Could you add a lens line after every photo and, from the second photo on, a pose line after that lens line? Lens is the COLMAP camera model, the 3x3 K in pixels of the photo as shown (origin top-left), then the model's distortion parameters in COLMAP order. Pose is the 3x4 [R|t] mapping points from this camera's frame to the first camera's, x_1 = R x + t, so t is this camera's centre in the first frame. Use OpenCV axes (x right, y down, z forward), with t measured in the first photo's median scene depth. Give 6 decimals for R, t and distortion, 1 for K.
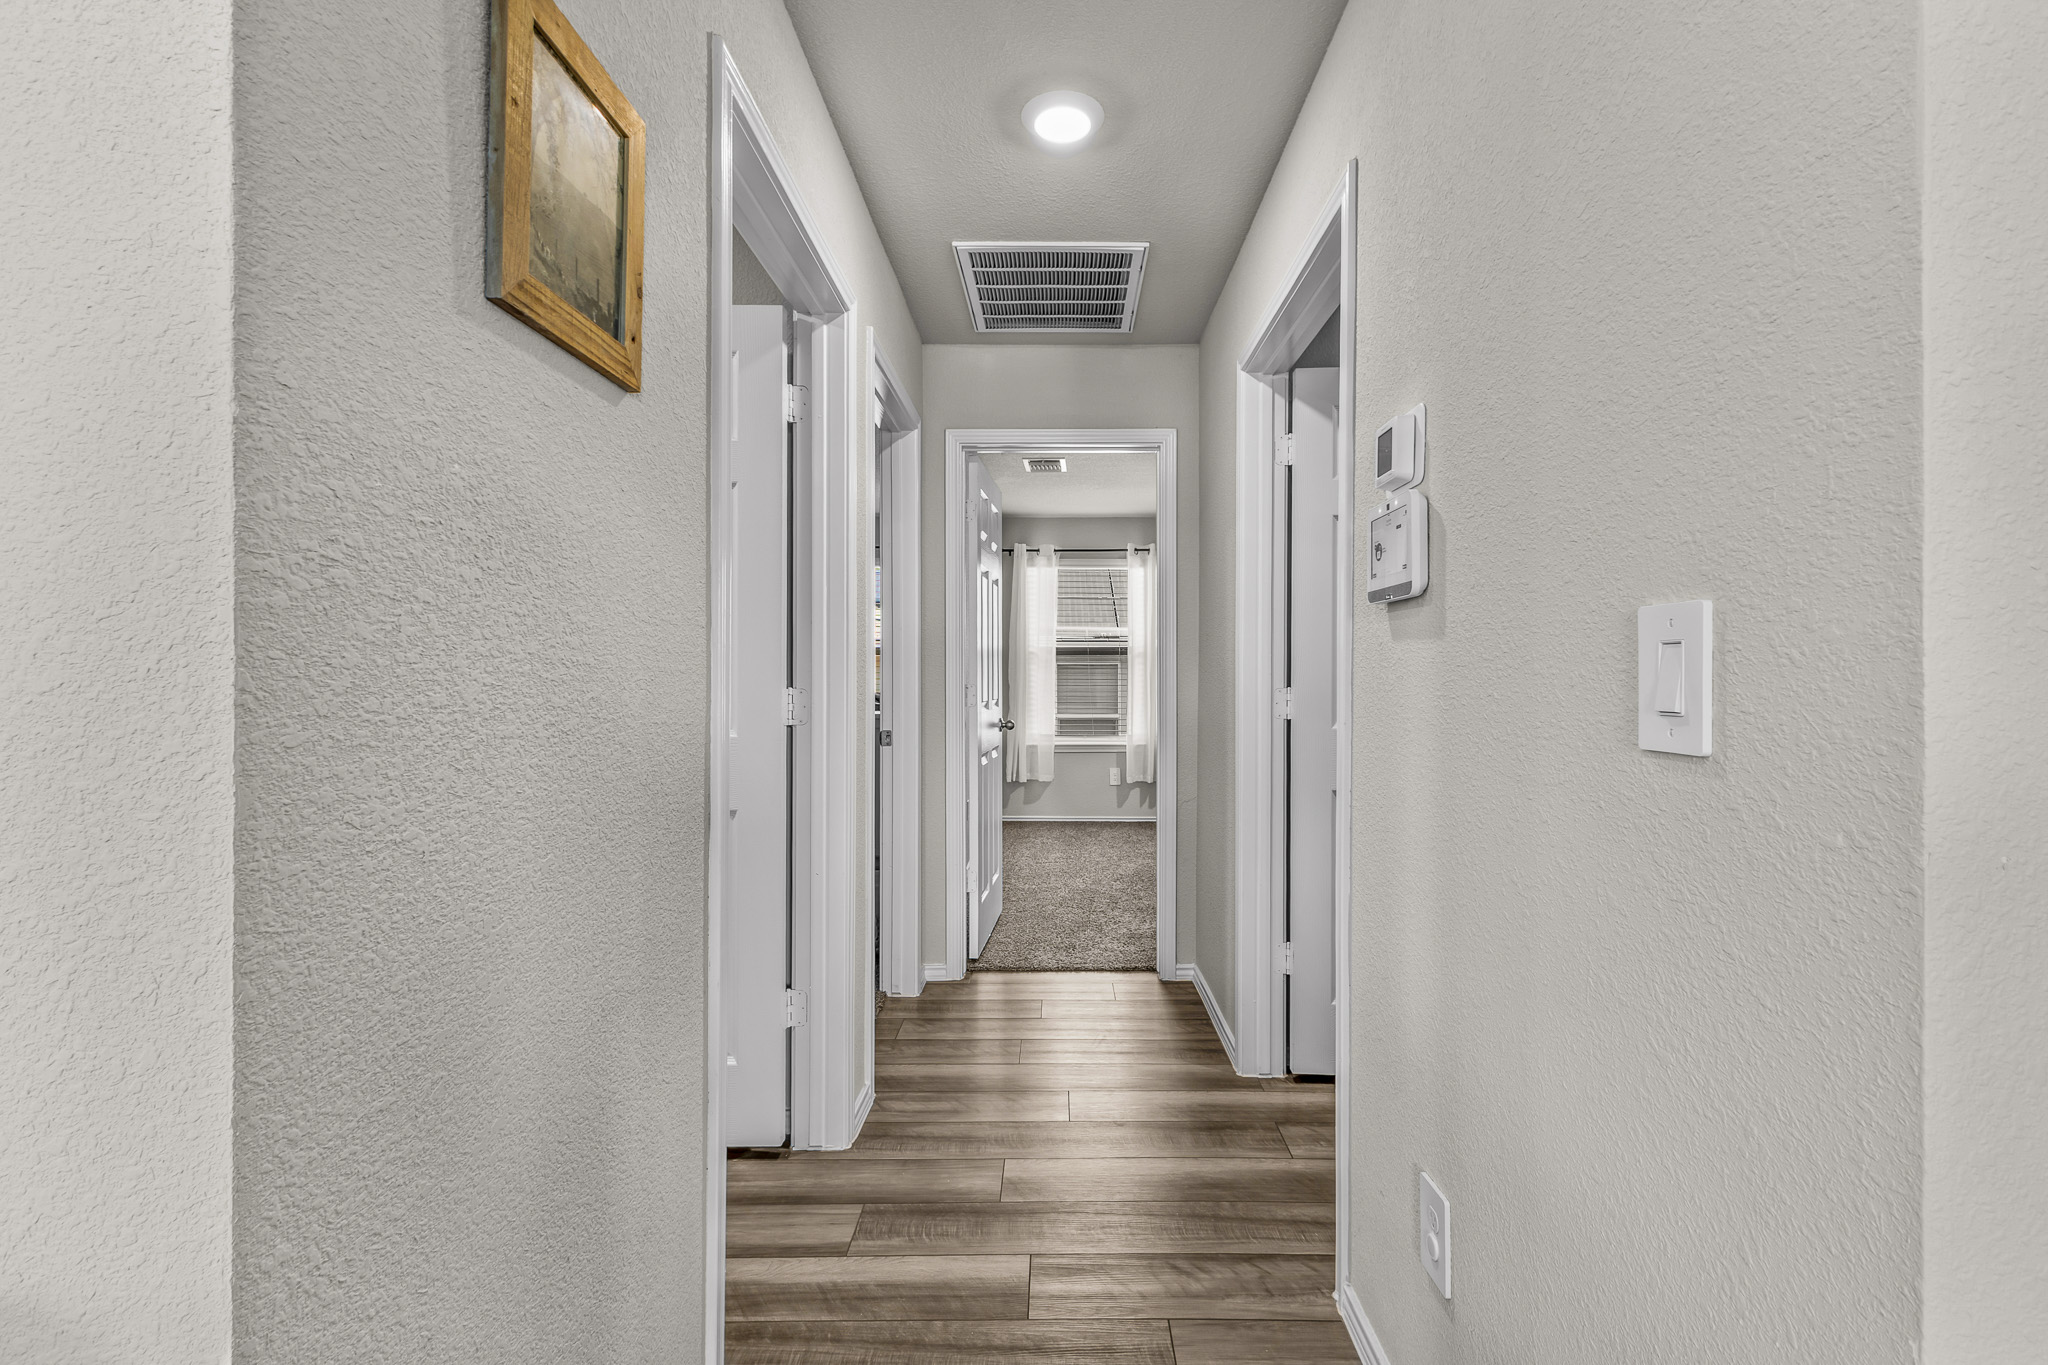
lens RADIAL K [[883.5, 0, 1037.9], [0, 883.5, 672.8], [0, 0, 1]] dist [0.006892, 0.000489]
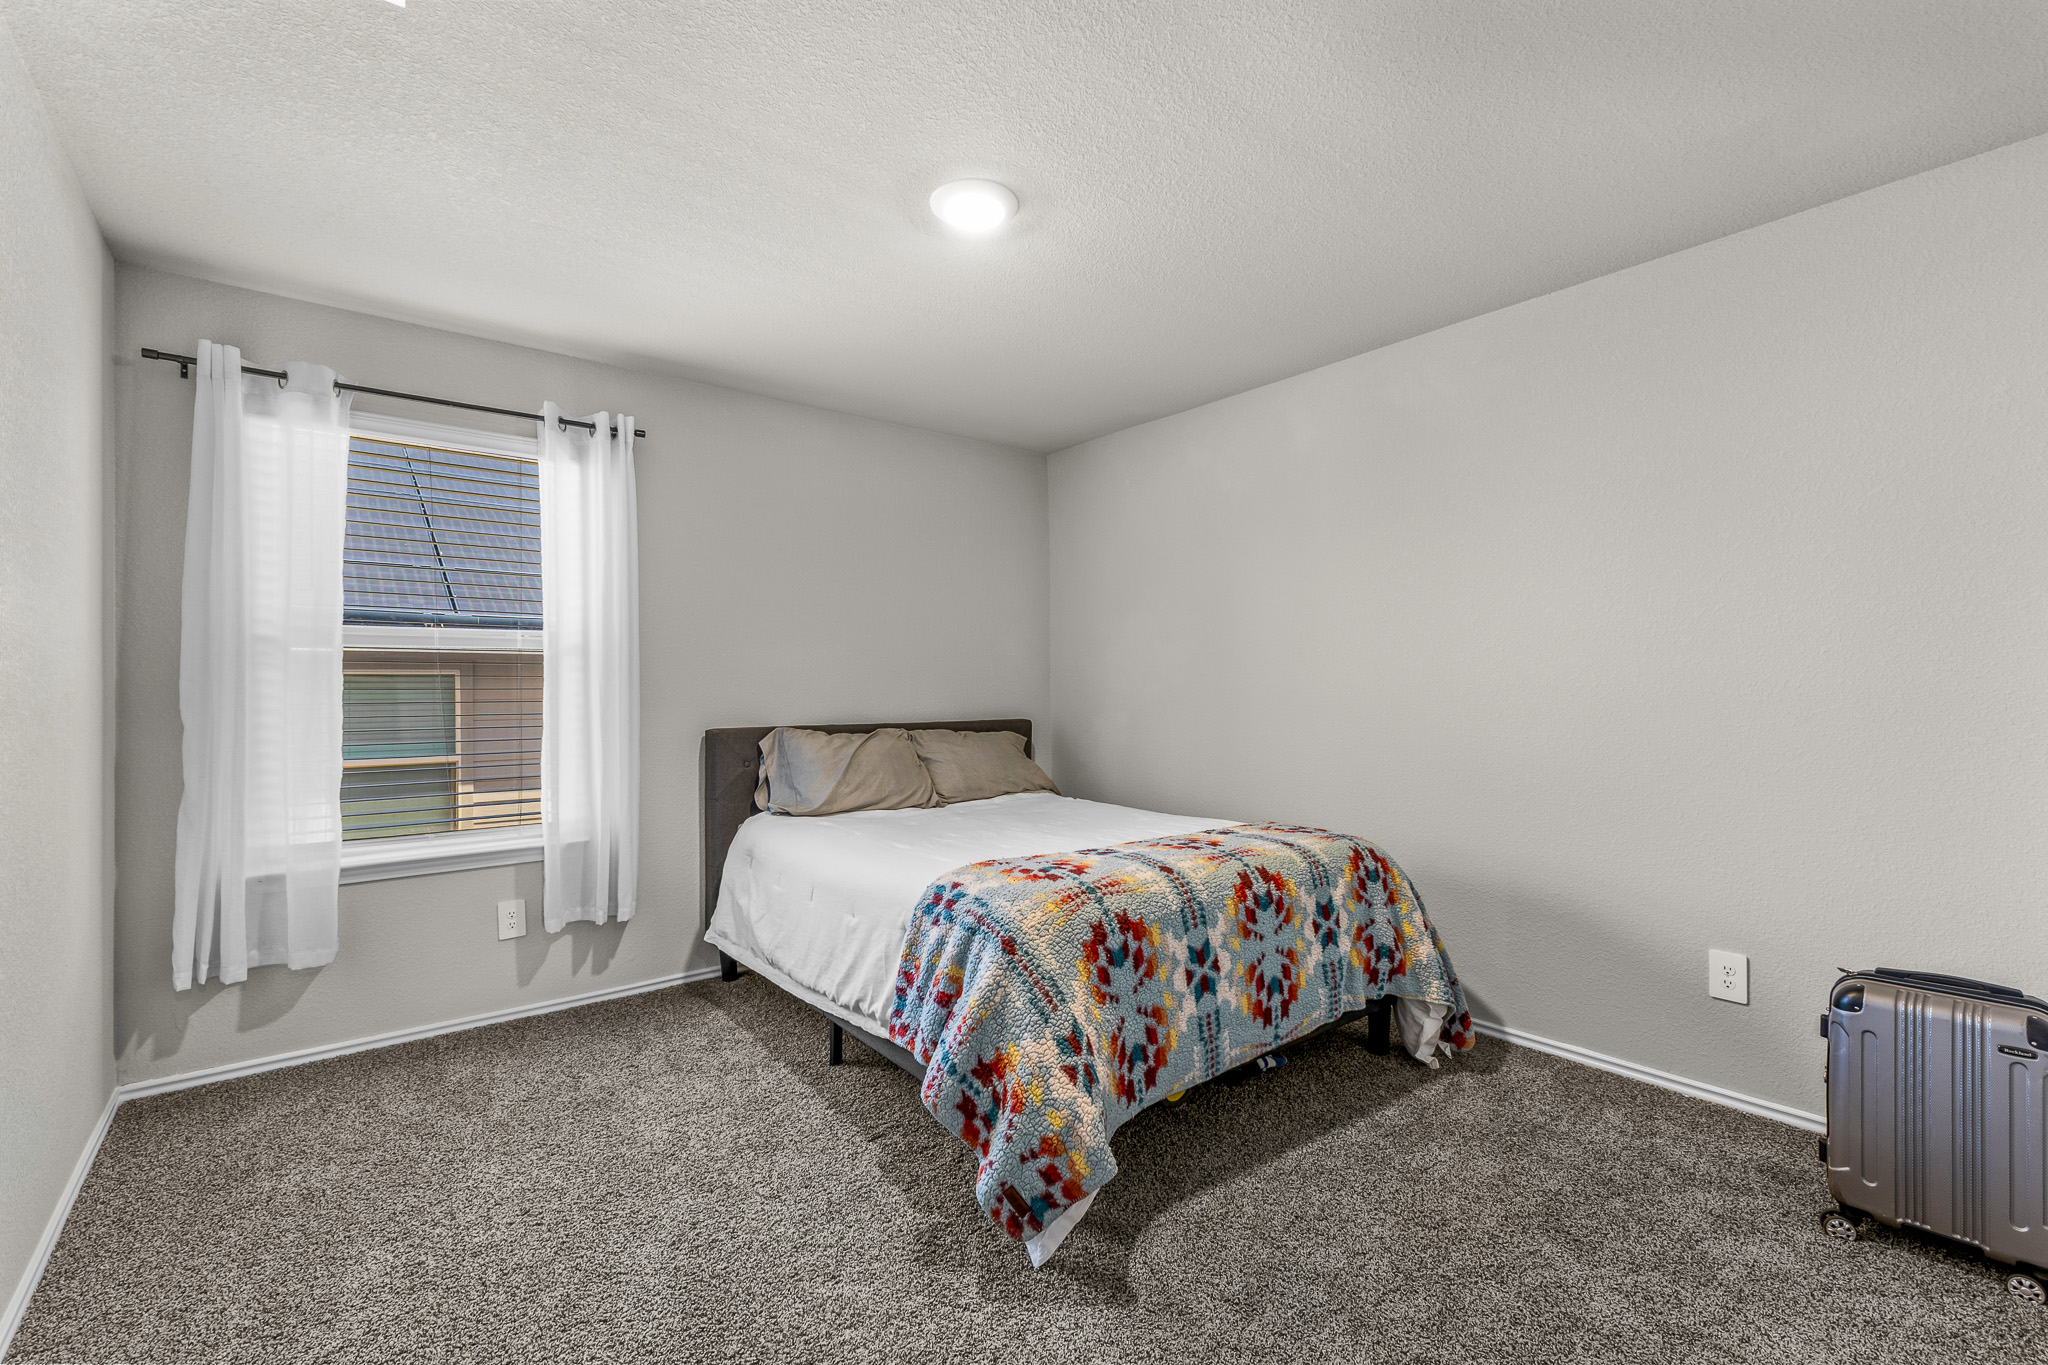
lens RADIAL K [[883.5, 0, 1036.3], [0, 883.5, 682.8], [0, 0, 1]] dist [0.006892, 0.000489]
pose [[0.771949, -0.005113, 0.635664, 0.007059], [0.010203, 0.999939, -0.004346, 0.002019], [-0.635602, 0.009841, 0.771954, 0.484501]]
